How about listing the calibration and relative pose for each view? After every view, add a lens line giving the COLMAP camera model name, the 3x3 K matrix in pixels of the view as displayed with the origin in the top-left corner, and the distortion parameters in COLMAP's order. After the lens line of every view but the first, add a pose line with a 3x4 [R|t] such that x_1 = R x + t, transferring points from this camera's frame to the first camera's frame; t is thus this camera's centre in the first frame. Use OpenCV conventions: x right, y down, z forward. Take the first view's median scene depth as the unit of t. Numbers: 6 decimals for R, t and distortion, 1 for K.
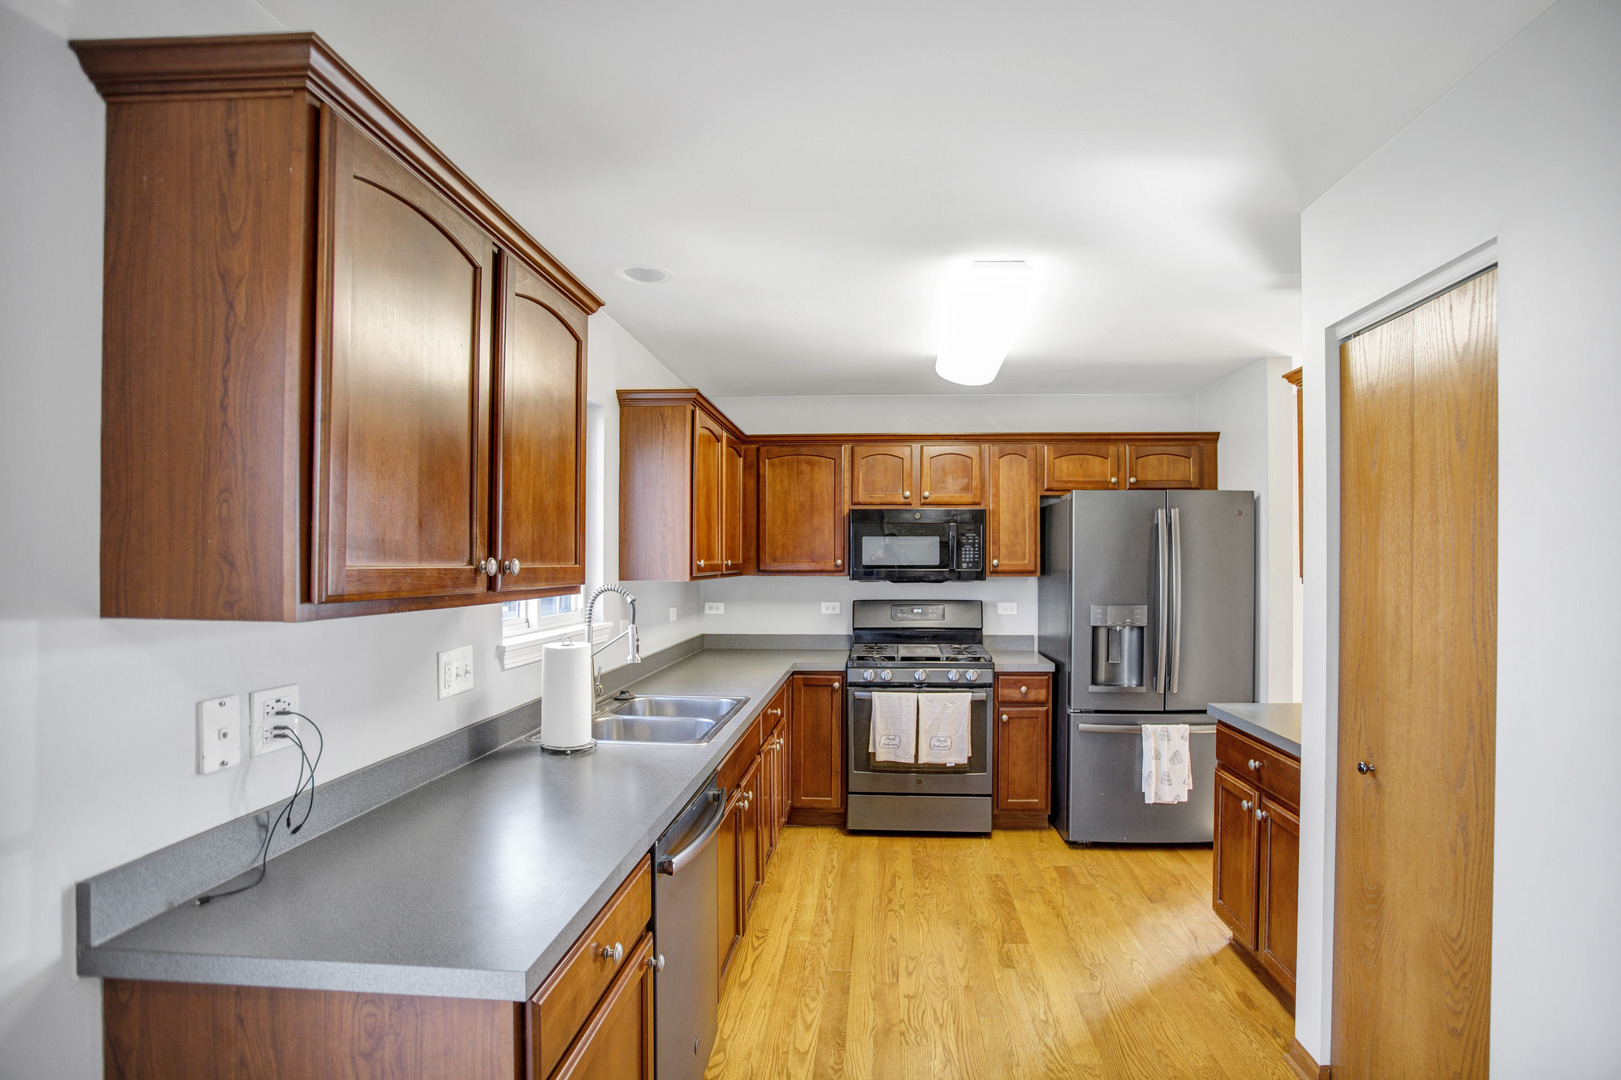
lens RADIAL K [[799.9, 0, 843.9], [0, 799.9, 541.0], [0, 0, 1]] dist [-0.083413, 0.042306]
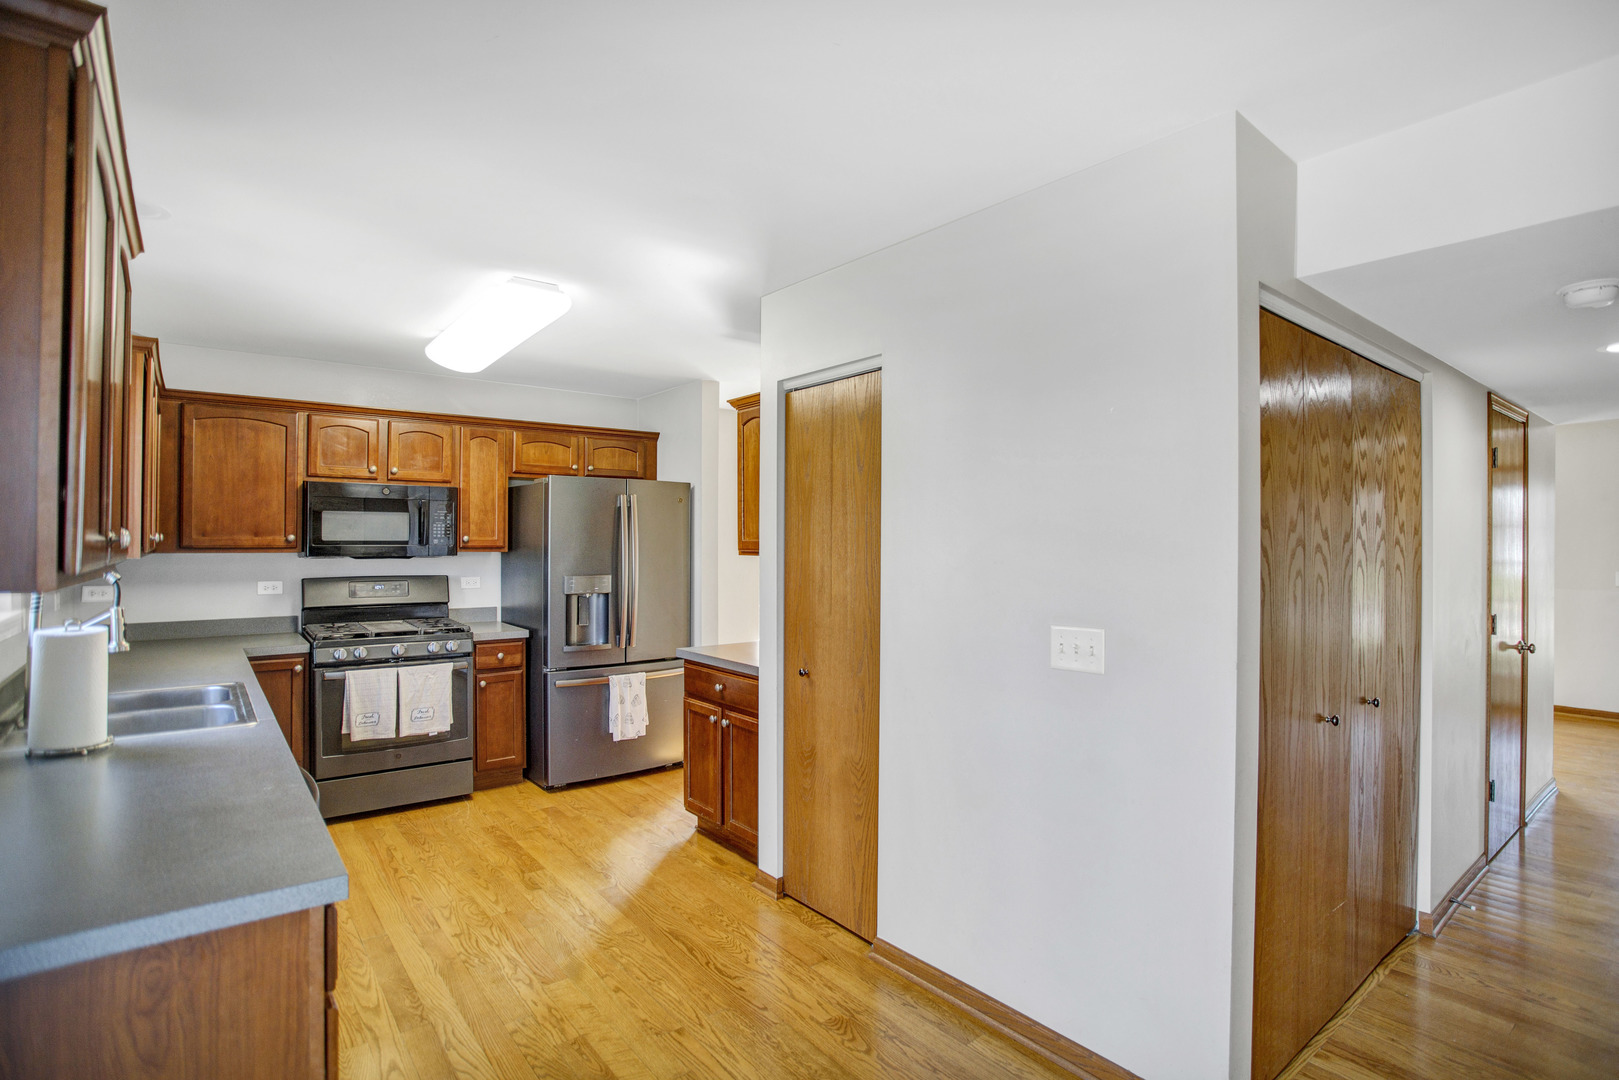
lens RADIAL K [[791.5, 0, 807.4], [0, 791.5, 493.4], [0, 0, 1]] dist [-0.021325, 0.000881]
pose [[0.759234, 0.040385, 0.649564, -0.182645], [-0.019128, 0.999026, -0.039755, -0.000217], [-0.650537, 0.017759, 0.759267, -0.106078]]
